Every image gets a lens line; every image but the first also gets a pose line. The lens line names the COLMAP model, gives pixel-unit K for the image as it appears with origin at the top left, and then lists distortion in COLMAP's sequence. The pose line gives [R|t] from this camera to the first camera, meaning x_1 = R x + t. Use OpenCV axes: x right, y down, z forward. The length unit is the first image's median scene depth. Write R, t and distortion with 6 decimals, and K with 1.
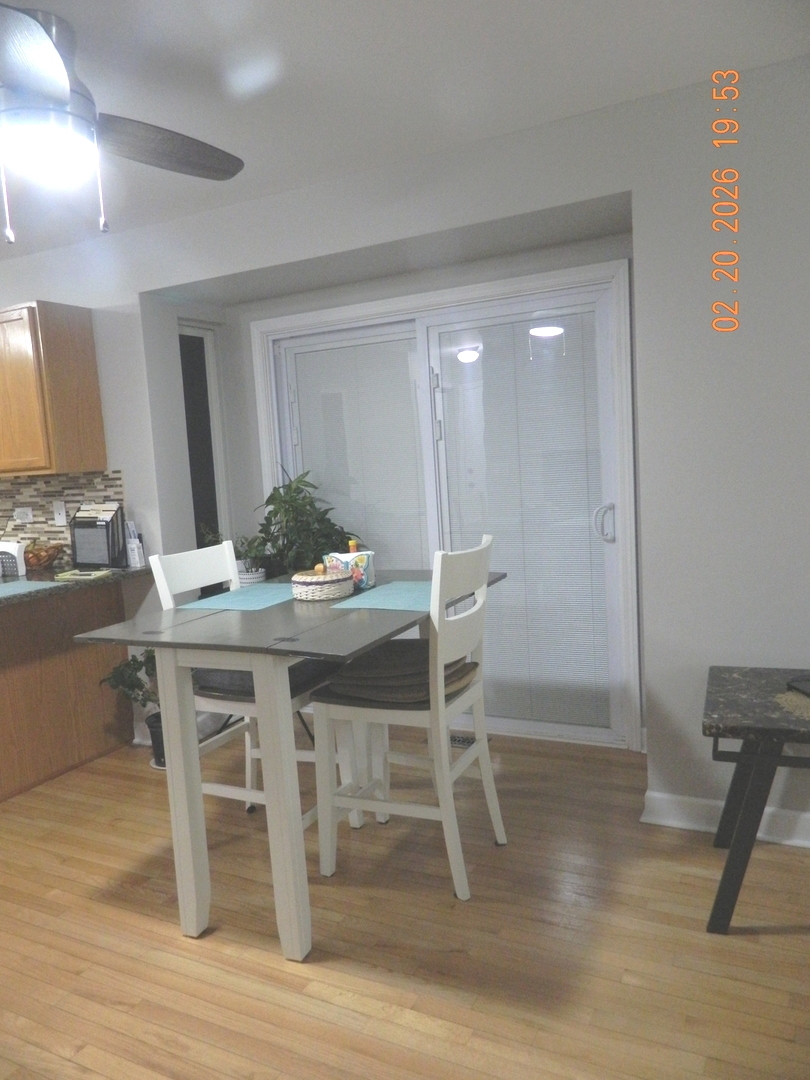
lens RADIAL K [[802.0, 0, 405.0], [0, 802.0, 540.0], [0, 0, 1]] dist [0.028663, -0.009109]
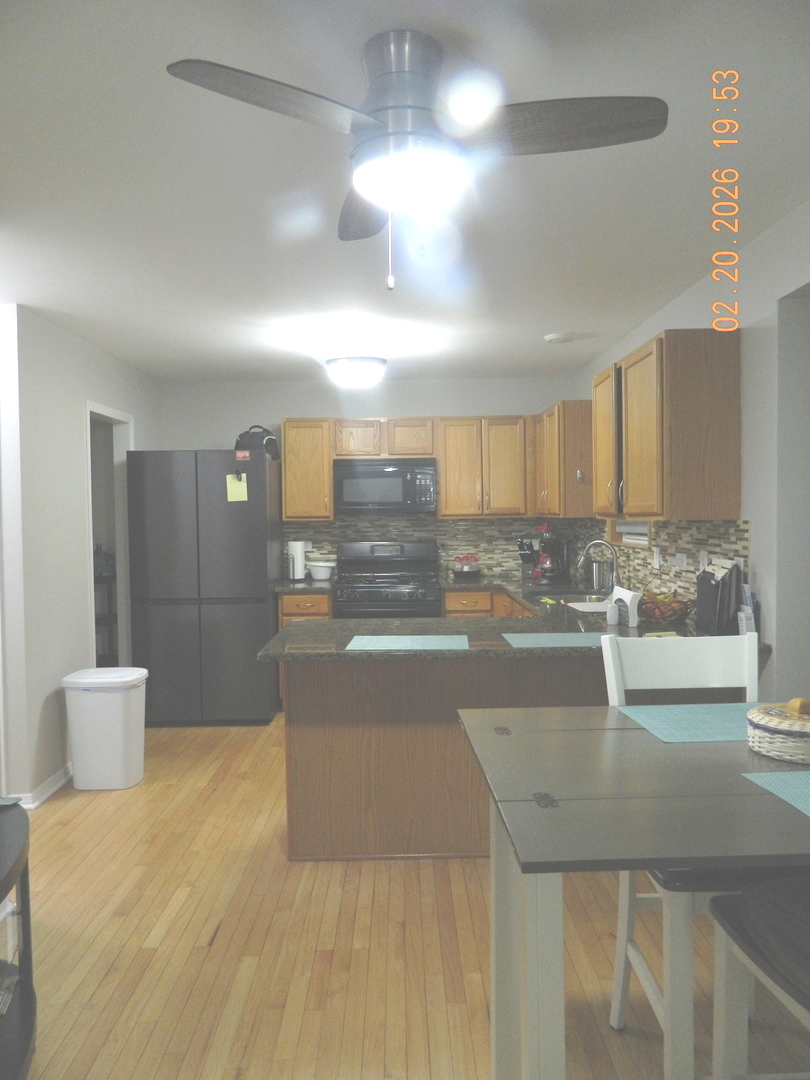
lens RADIAL K [[799.0, 0, 405.0], [0, 799.0, 540.0], [0, 0, 1]] dist [0.002936, -0.011105]
pose [[0.471167, 0.081837, -0.878239, 0.195742], [-0.112700, 0.993111, 0.032079, -0.053495], [0.874814, 0.083863, 0.477145, 0.306862]]
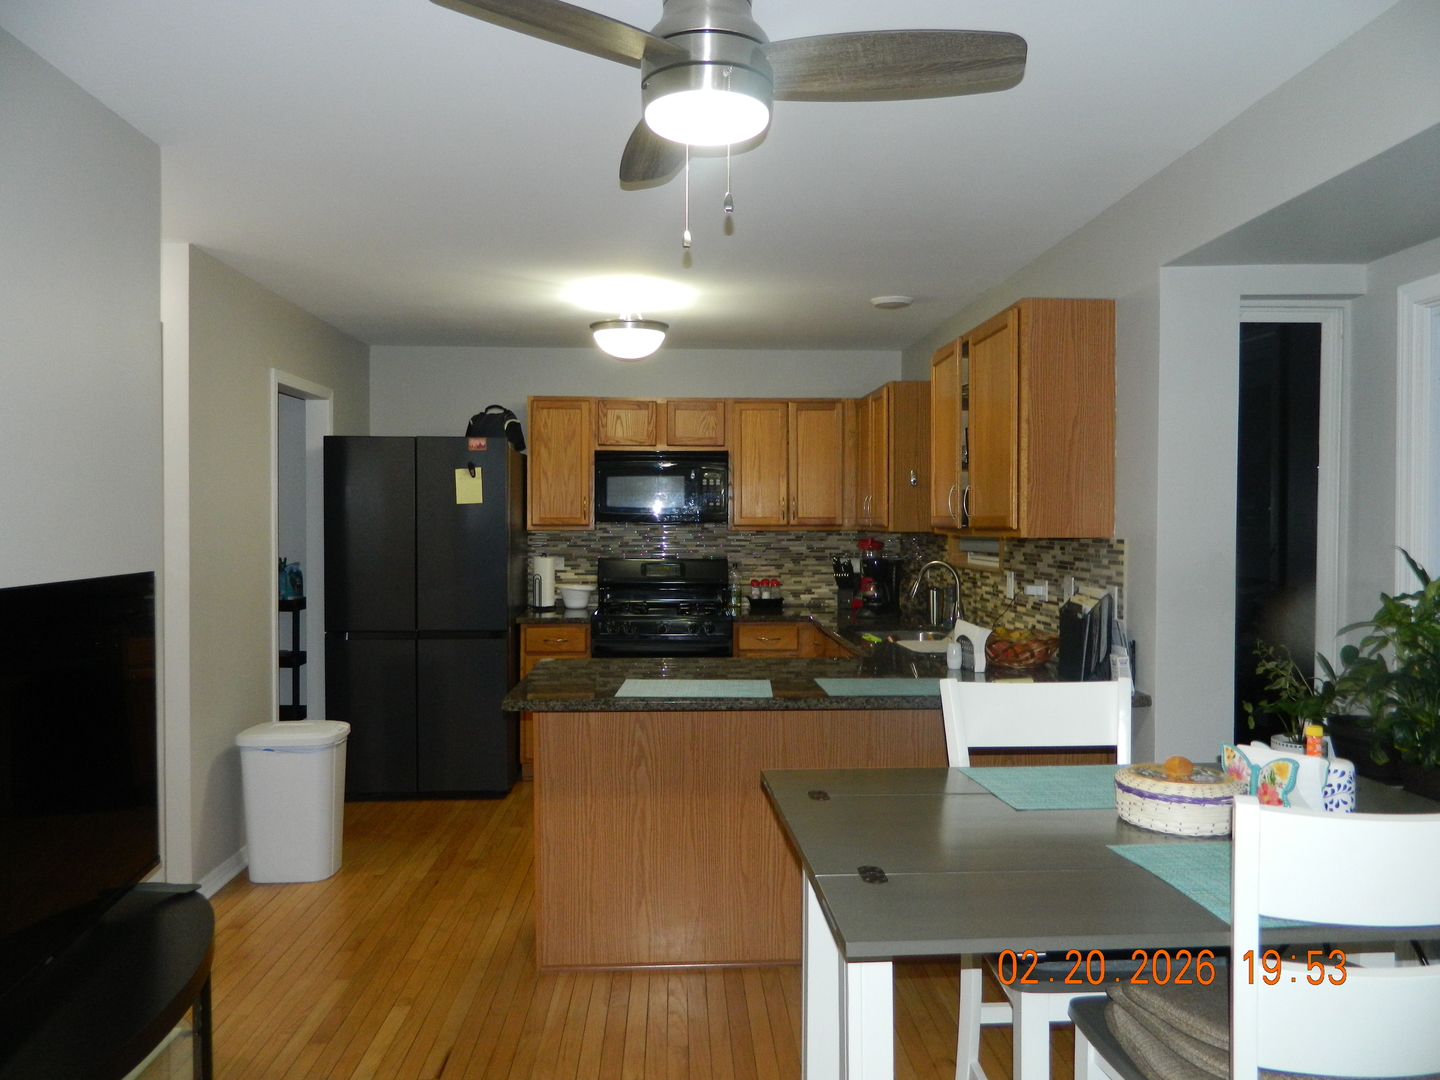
lens RADIAL K [[1063.5, 0, 725.0], [0, 1063.5, 535.7], [0, 0, 1]] dist [0.025299, -0.037905]
pose [[0.506508, 0.071058, -0.859302, 0.225627], [-0.126413, 0.991949, 0.007514, -0.054946], [0.852918, 0.104822, 0.511413, 0.277915]]
